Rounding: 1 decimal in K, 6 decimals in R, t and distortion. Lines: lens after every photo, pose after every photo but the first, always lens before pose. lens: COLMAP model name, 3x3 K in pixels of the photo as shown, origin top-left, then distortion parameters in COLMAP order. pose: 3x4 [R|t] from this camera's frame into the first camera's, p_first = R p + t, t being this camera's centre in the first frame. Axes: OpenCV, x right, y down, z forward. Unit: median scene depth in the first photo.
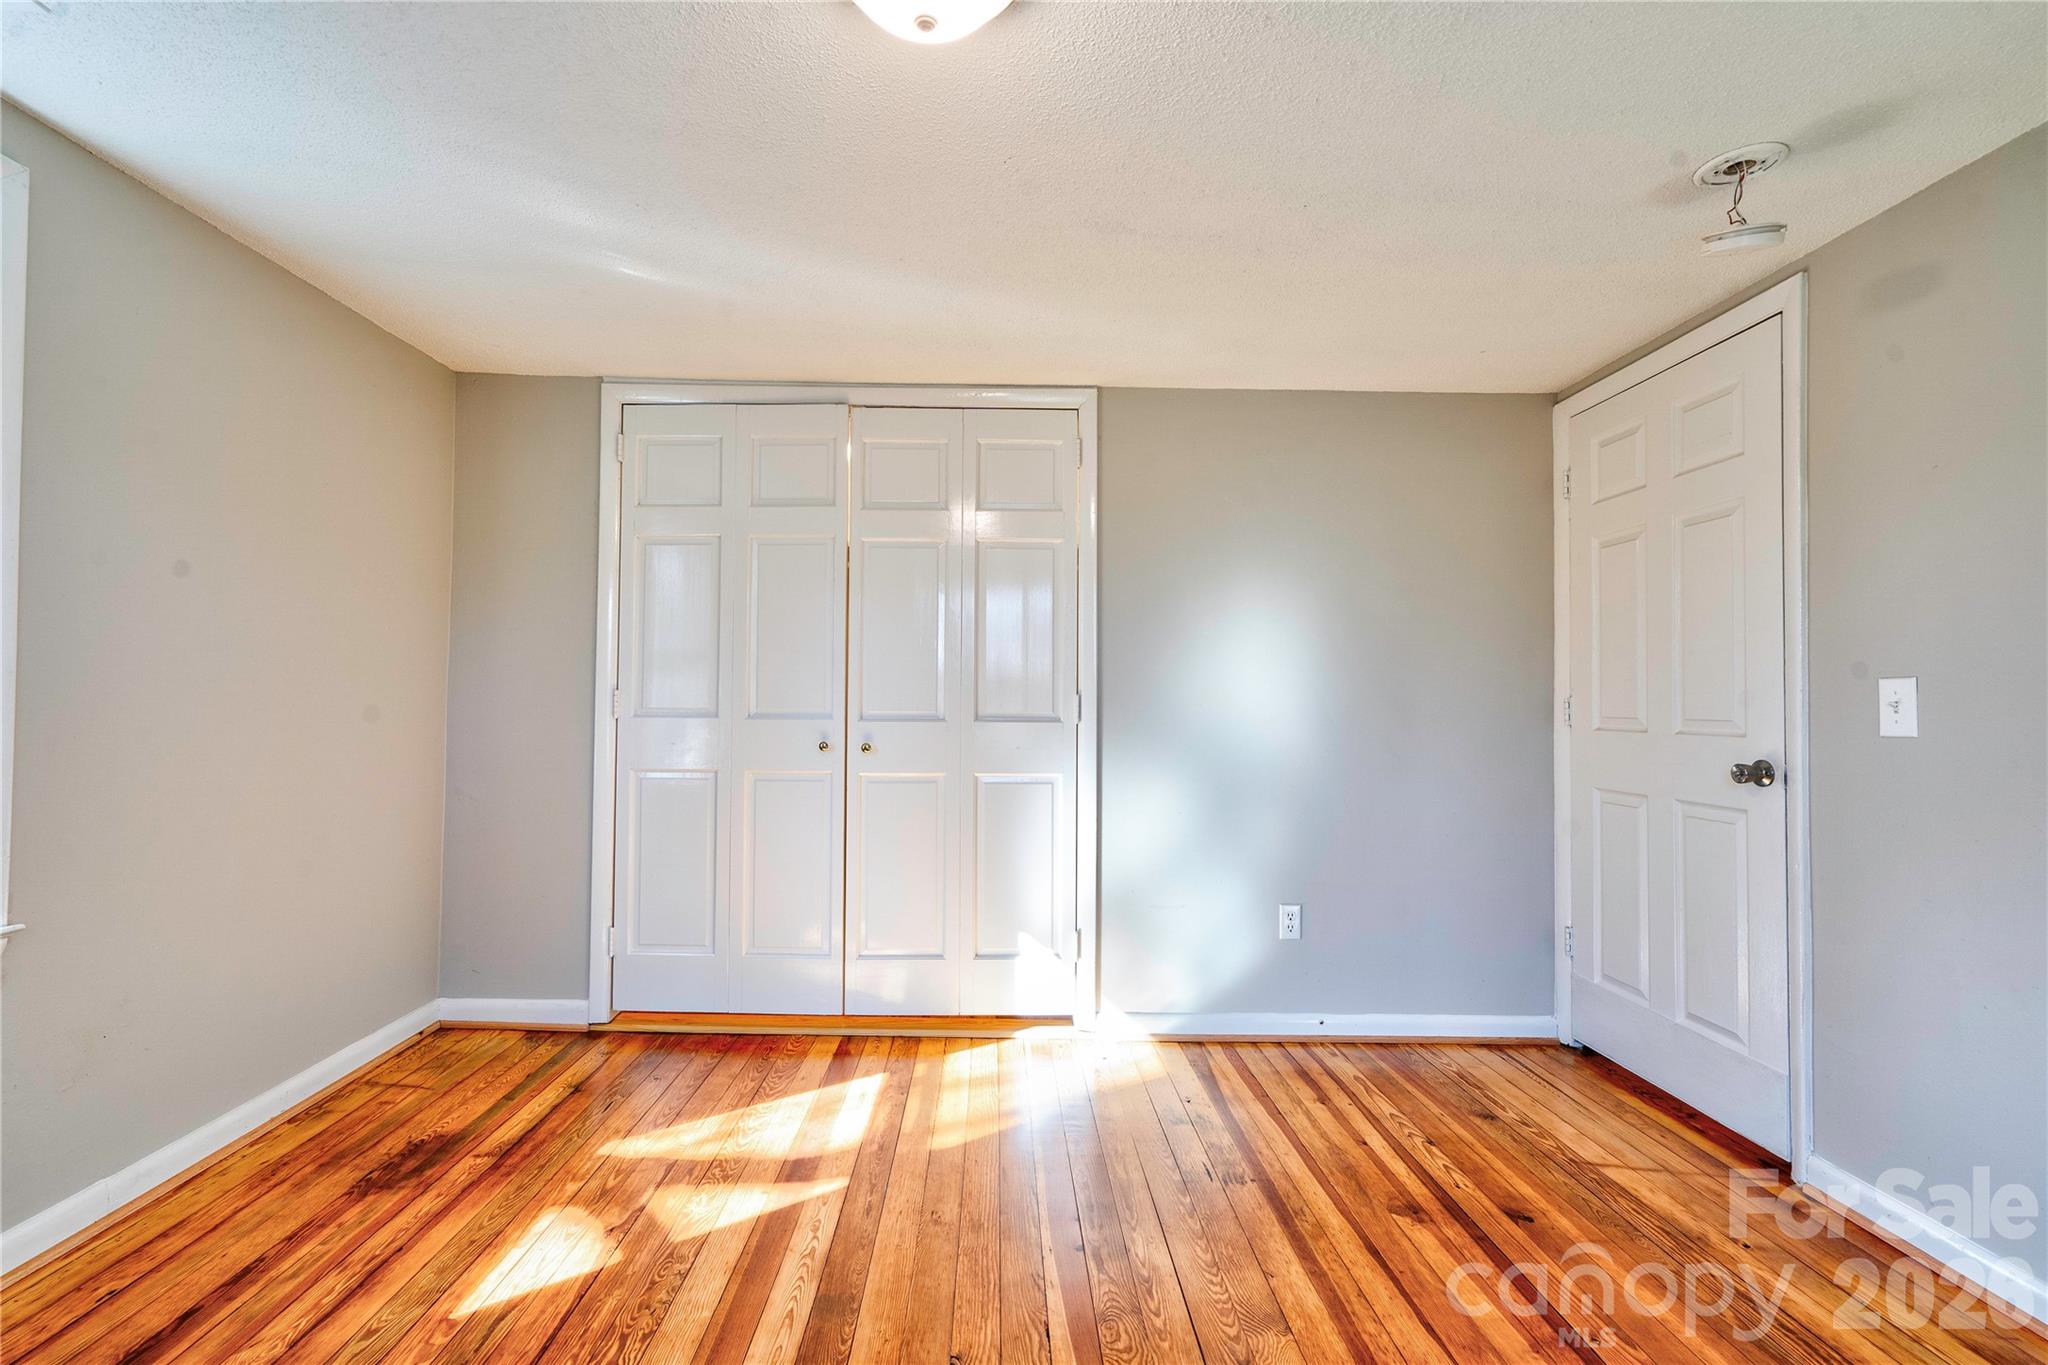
lens RADIAL K [[934.1, 0, 1006.9], [0, 934.1, 683.8], [0, 0, 1]] dist [-0.001946, 0.010414]
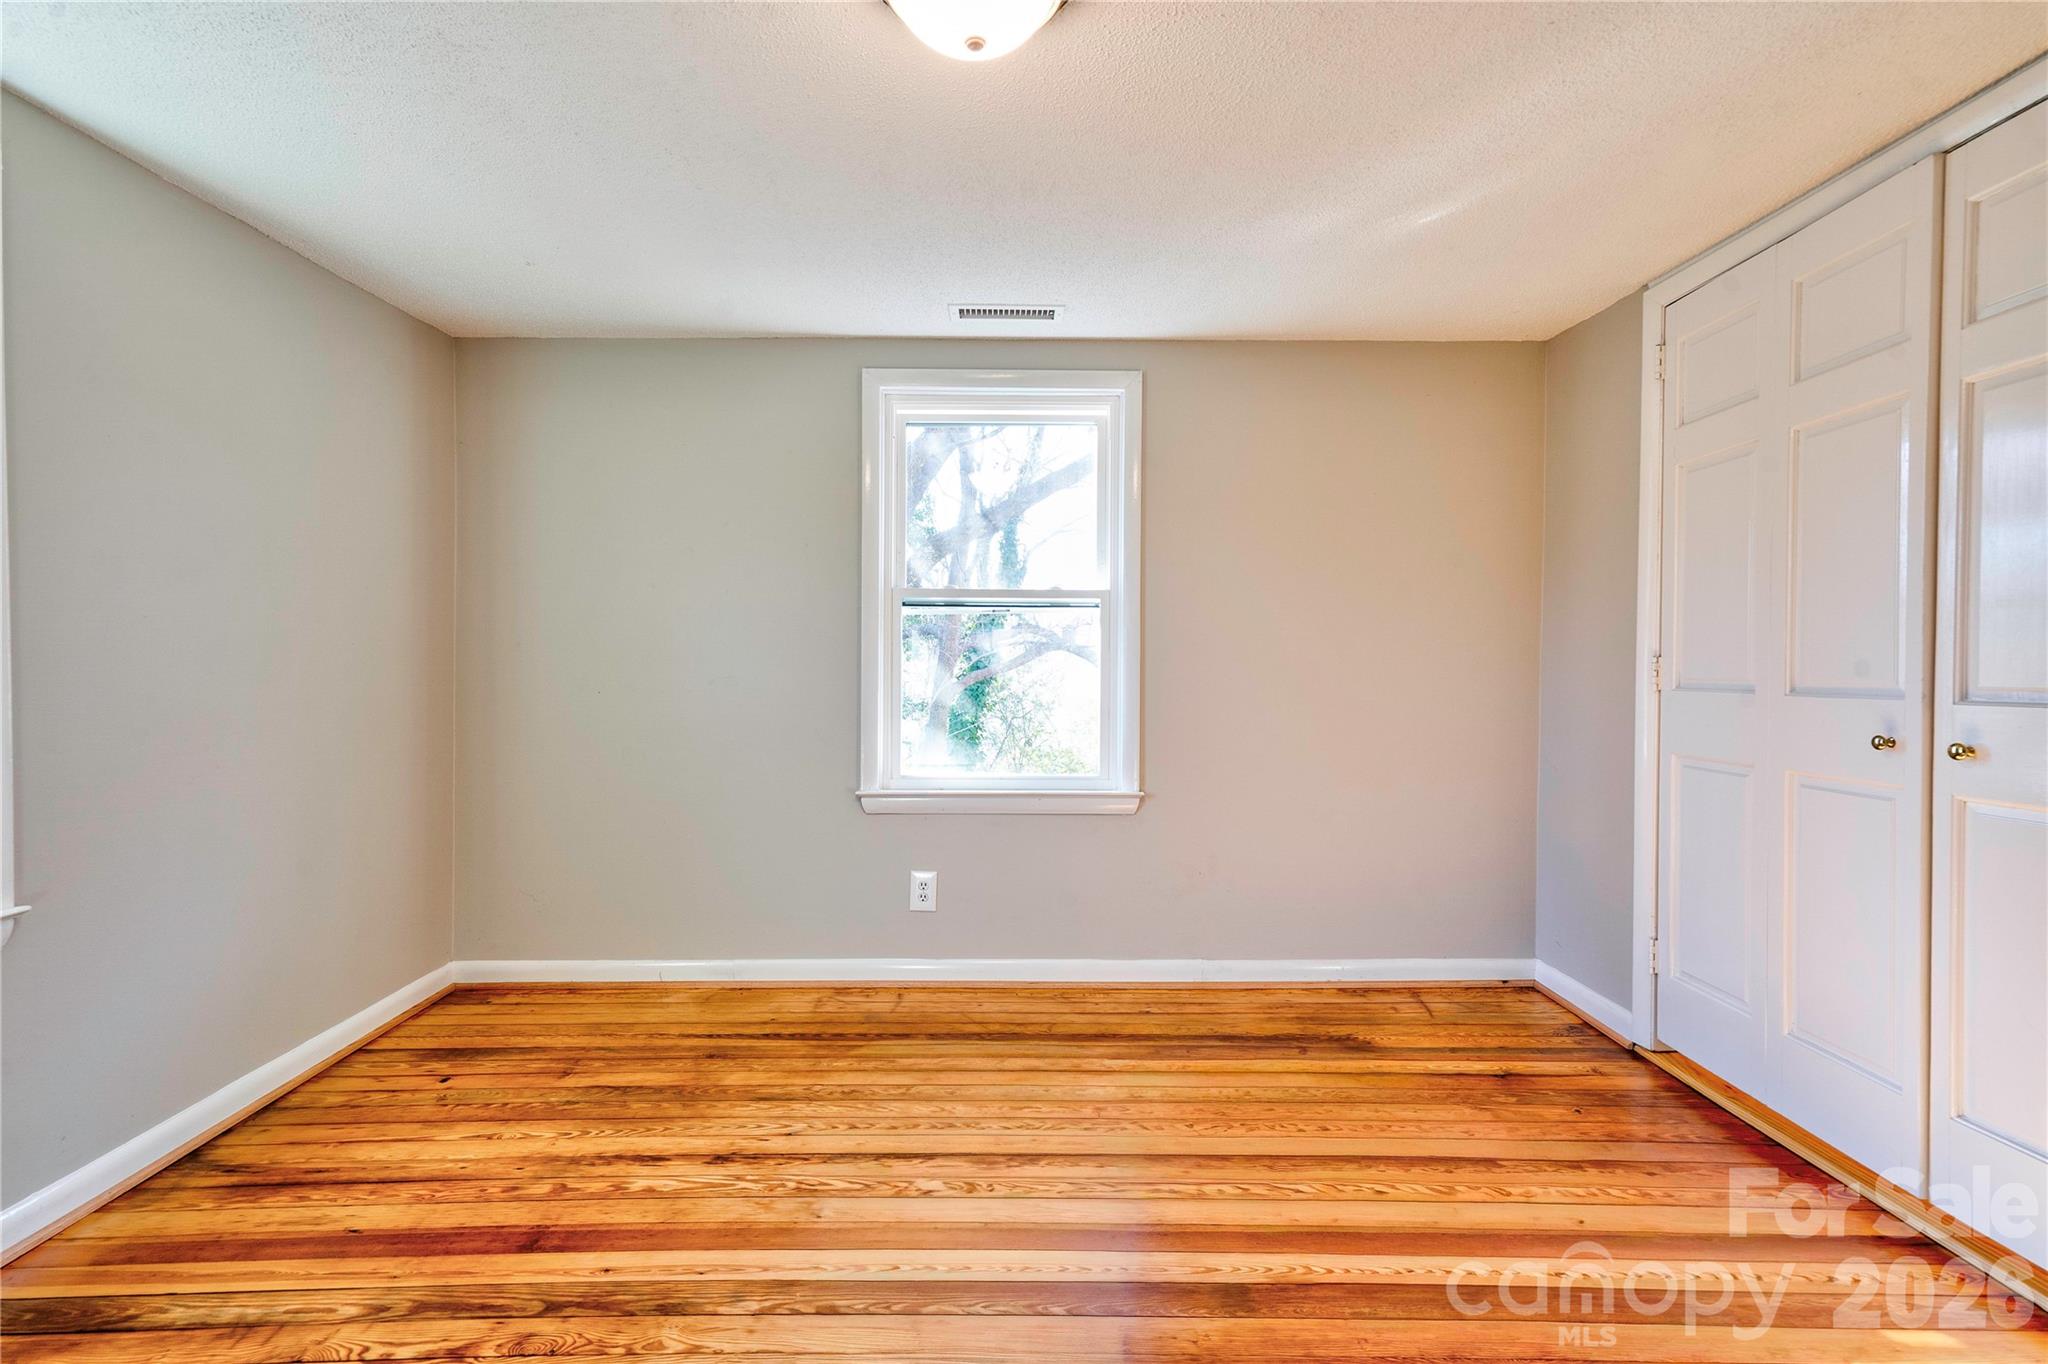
lens RADIAL K [[934.1, 0, 1006.9], [0, 934.1, 683.3], [0, 0, 1]] dist [-0.001946, 0.010414]
pose [[-0.014018, 0.011653, -0.999834, 0.501300], [0.016976, 0.999791, 0.011414, 0.013322], [0.999758, -0.016813, -0.014213, 0.515353]]
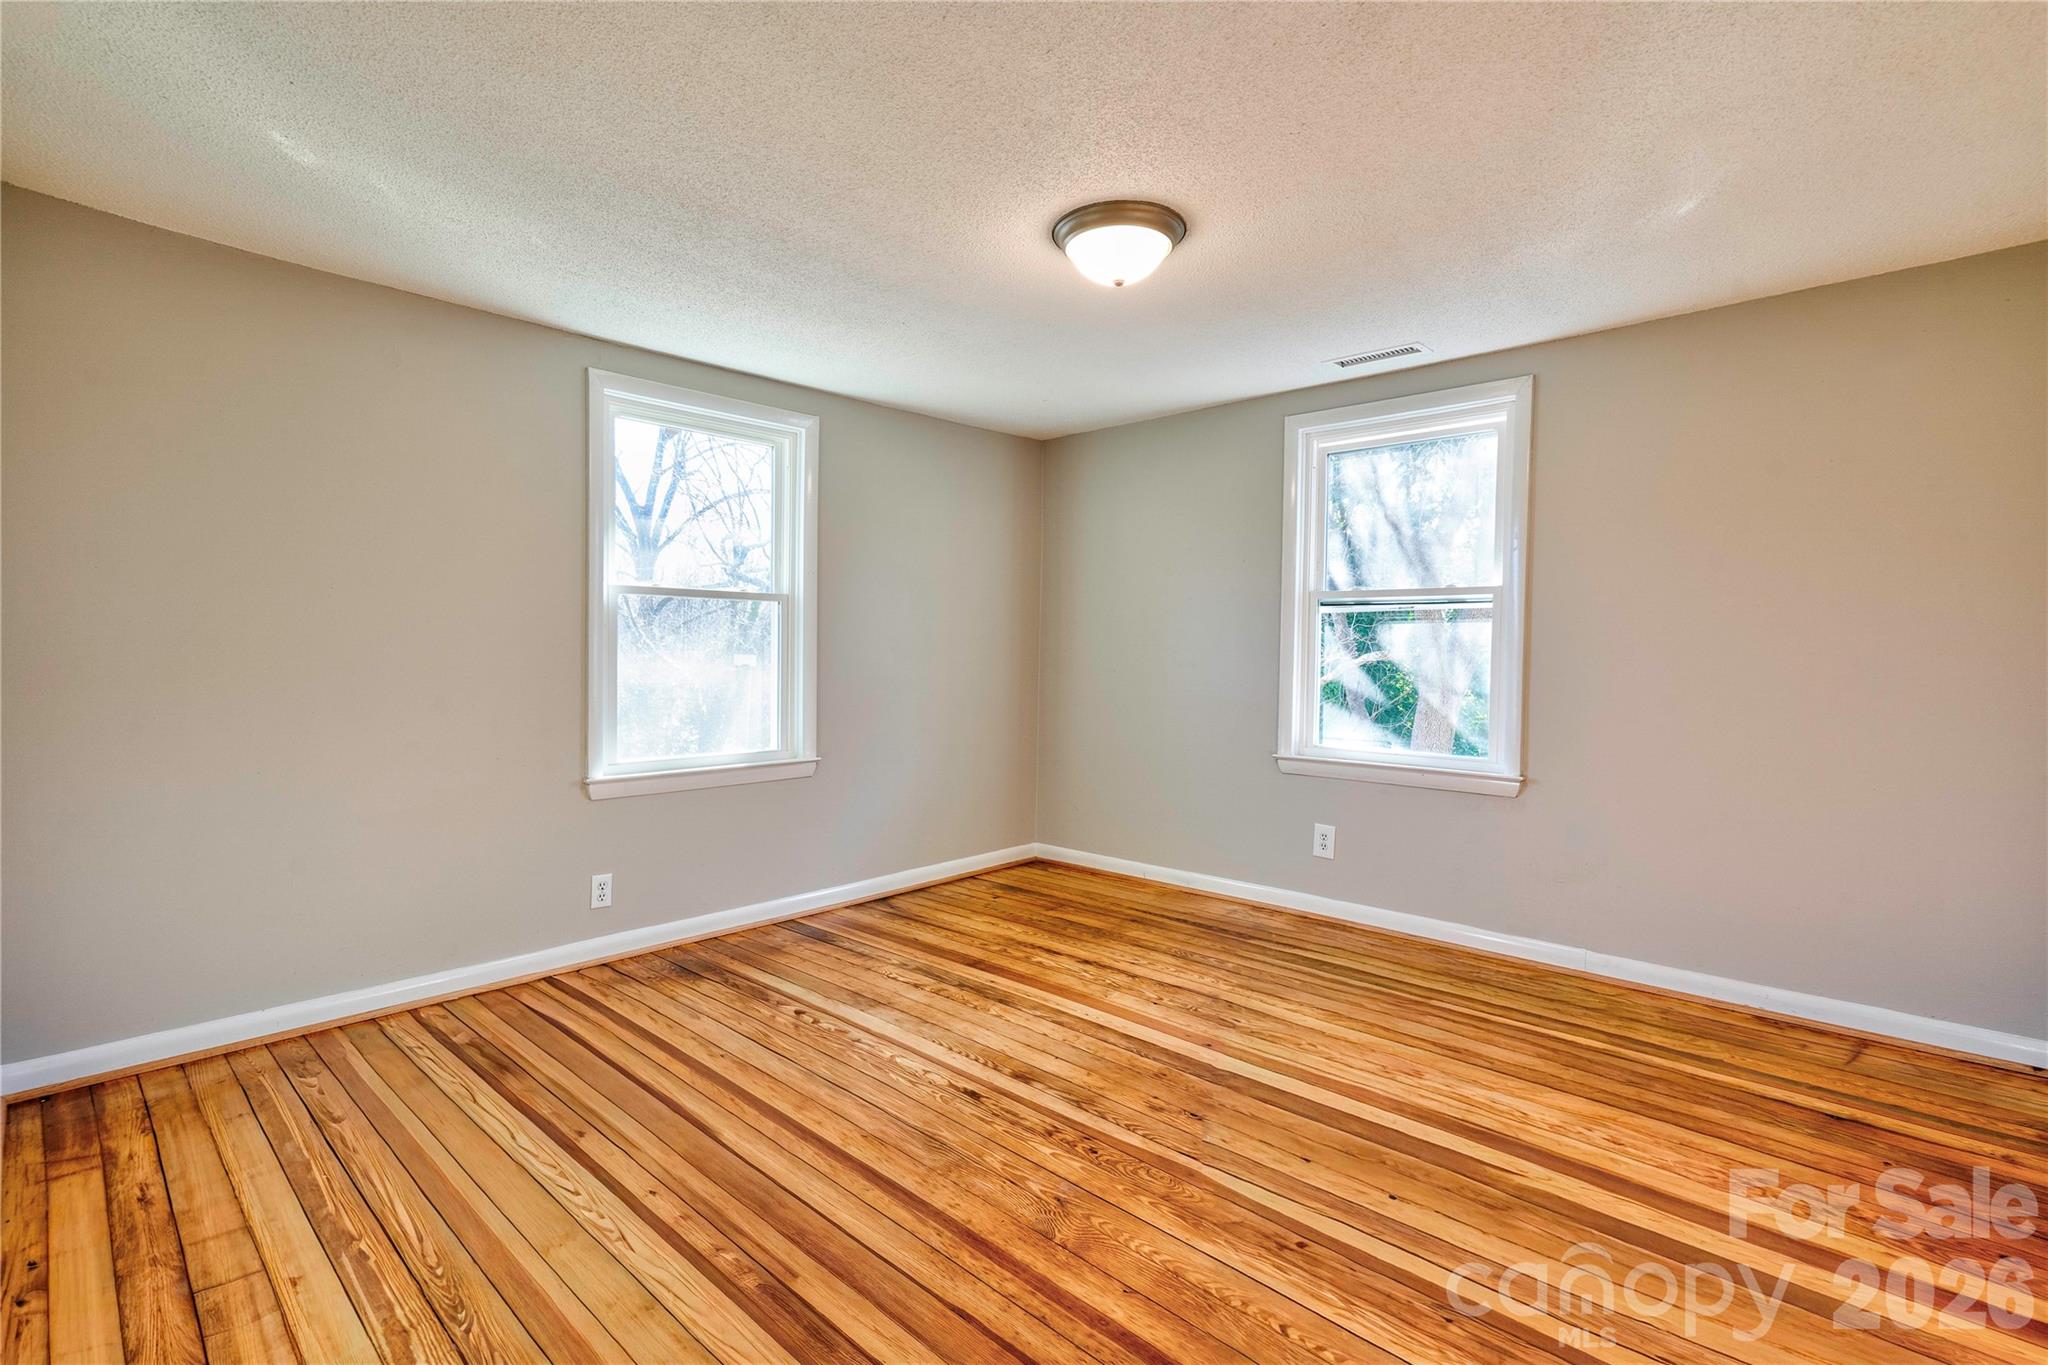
lens RADIAL K [[934.1, 0, 1006.9], [0, 934.1, 683.8], [0, 0, 1]] dist [-0.001946, 0.010414]
pose [[-0.704327, 0.004599, -0.709861, 0.684930], [-0.005480, 0.999914, 0.011914, 0.032694], [0.709855, 0.012282, -0.704241, 1.064557]]
